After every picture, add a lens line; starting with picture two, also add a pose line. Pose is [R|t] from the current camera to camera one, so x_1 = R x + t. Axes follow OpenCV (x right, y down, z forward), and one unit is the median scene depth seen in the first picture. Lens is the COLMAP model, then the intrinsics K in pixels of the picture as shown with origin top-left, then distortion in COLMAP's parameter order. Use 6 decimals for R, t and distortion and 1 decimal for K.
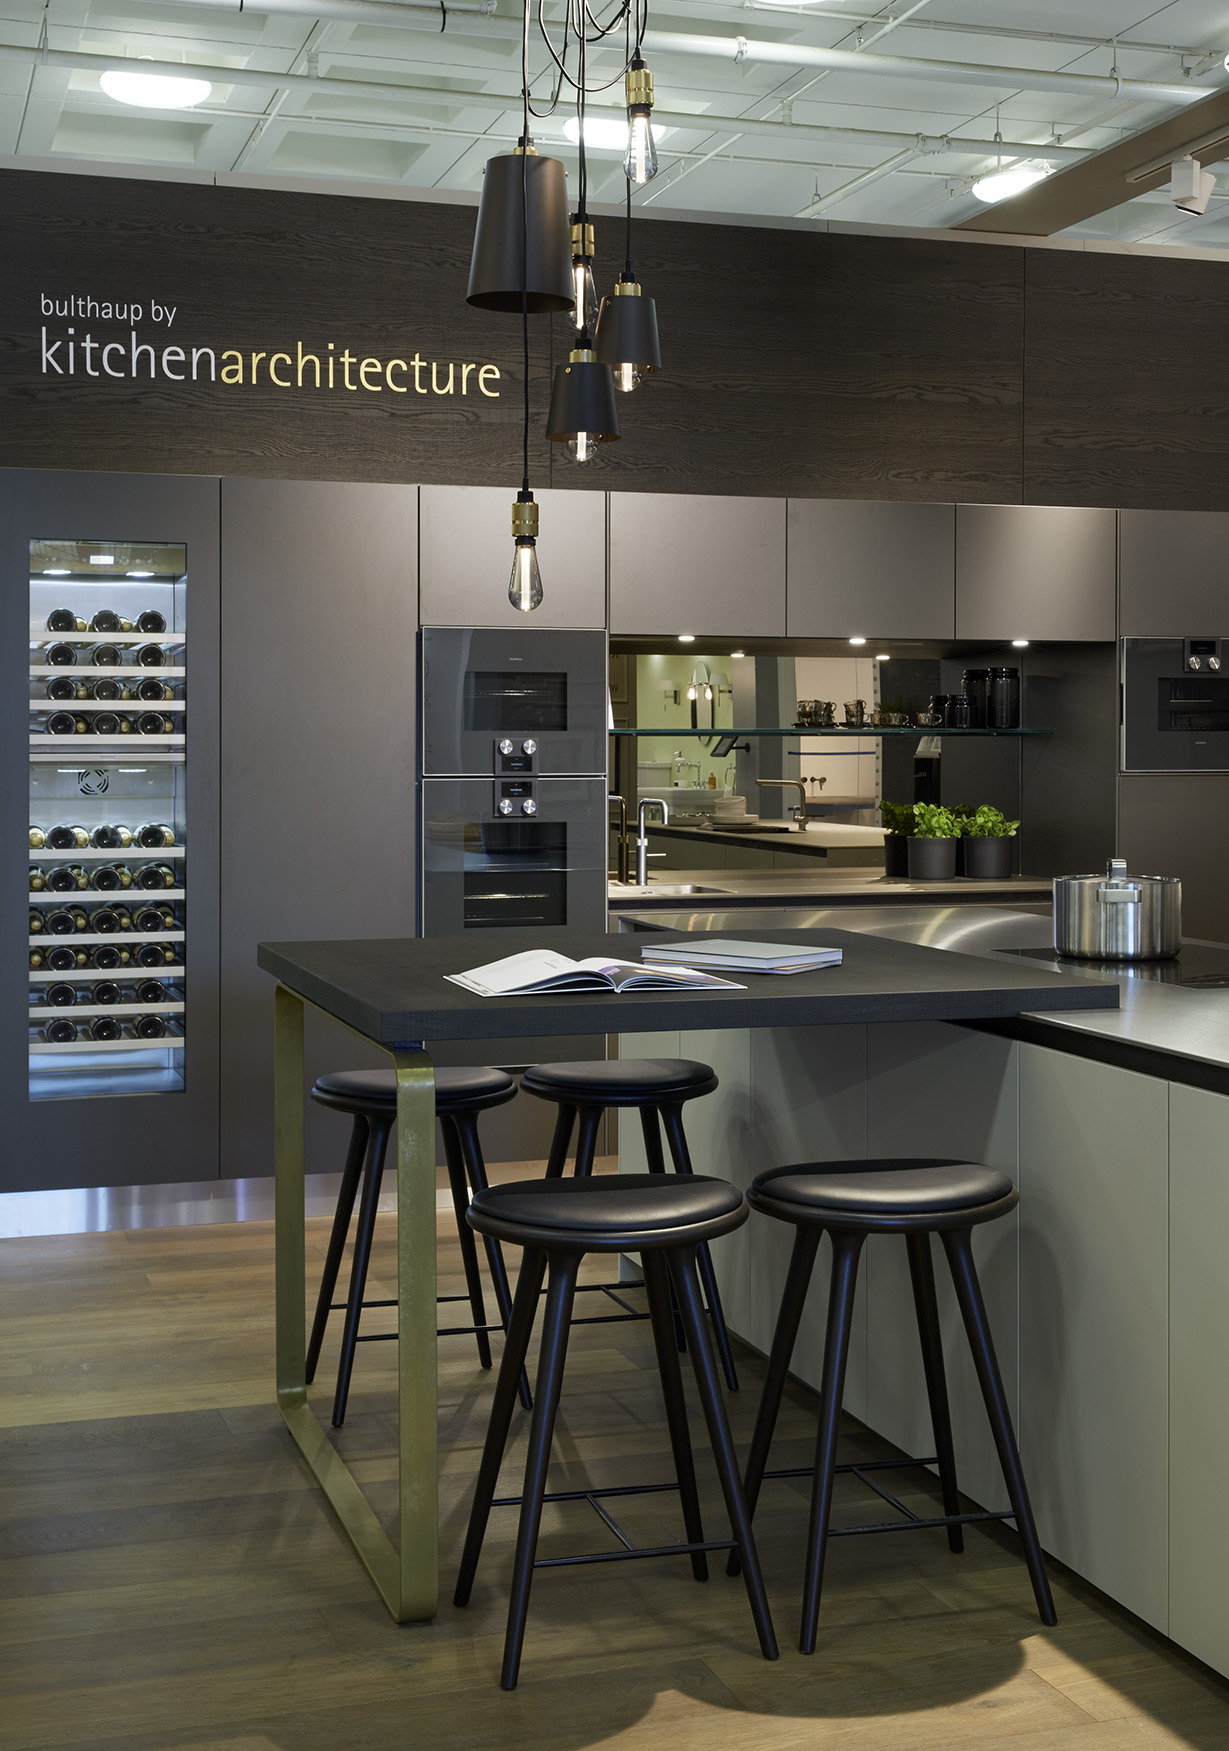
lens RADIAL K [[2156.5, 0, 572.1], [0, 2156.5, 750.2], [0, 0, 1]] dist [0.079578, -0.052191]
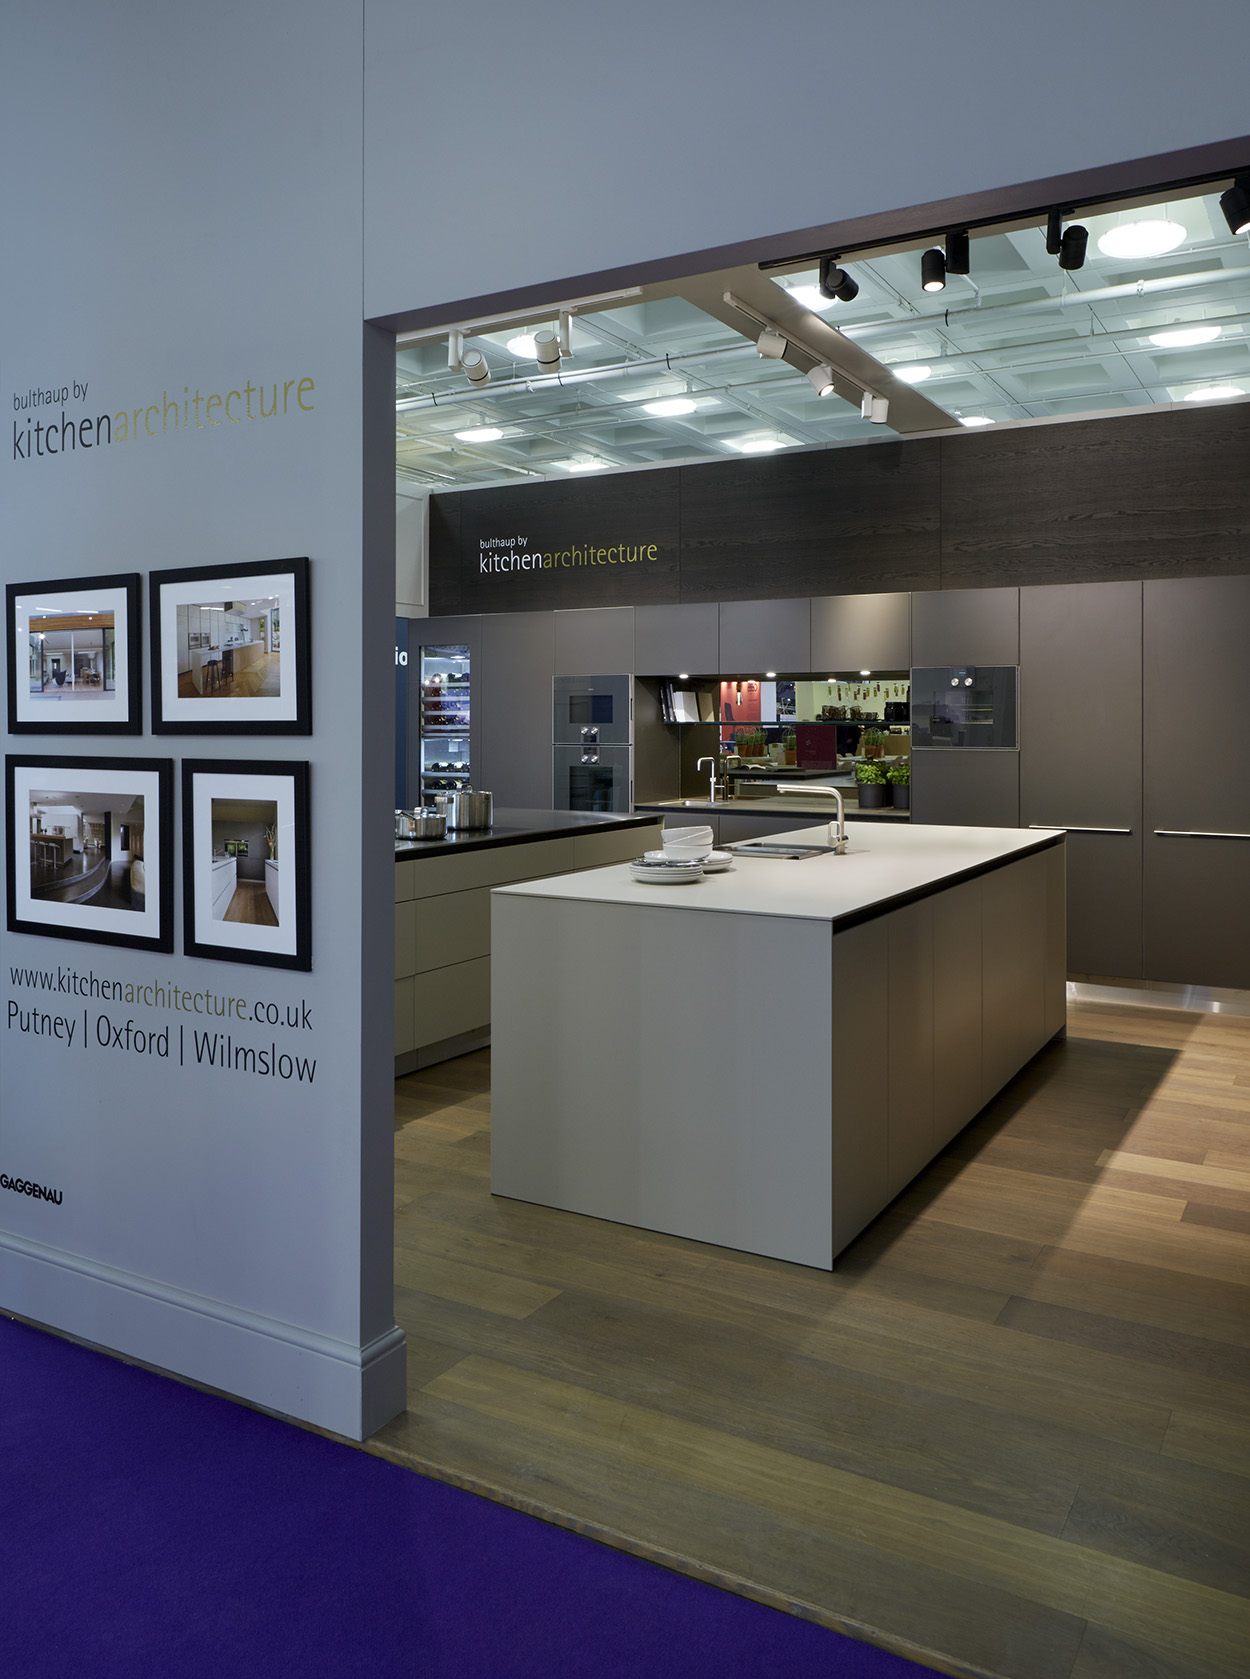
lens RADIAL K [[1276.1, 0, 619.0], [0, 1276.1, 728.9], [0, 0, 1]] dist [-0.006093, -0.000296]
pose [[0.669758, 0.004706, -0.742565, 0.849862], [-0.004486, 0.999987, 0.002291, -0.005912], [0.742566, 0.001797, 0.669770, 0.165112]]
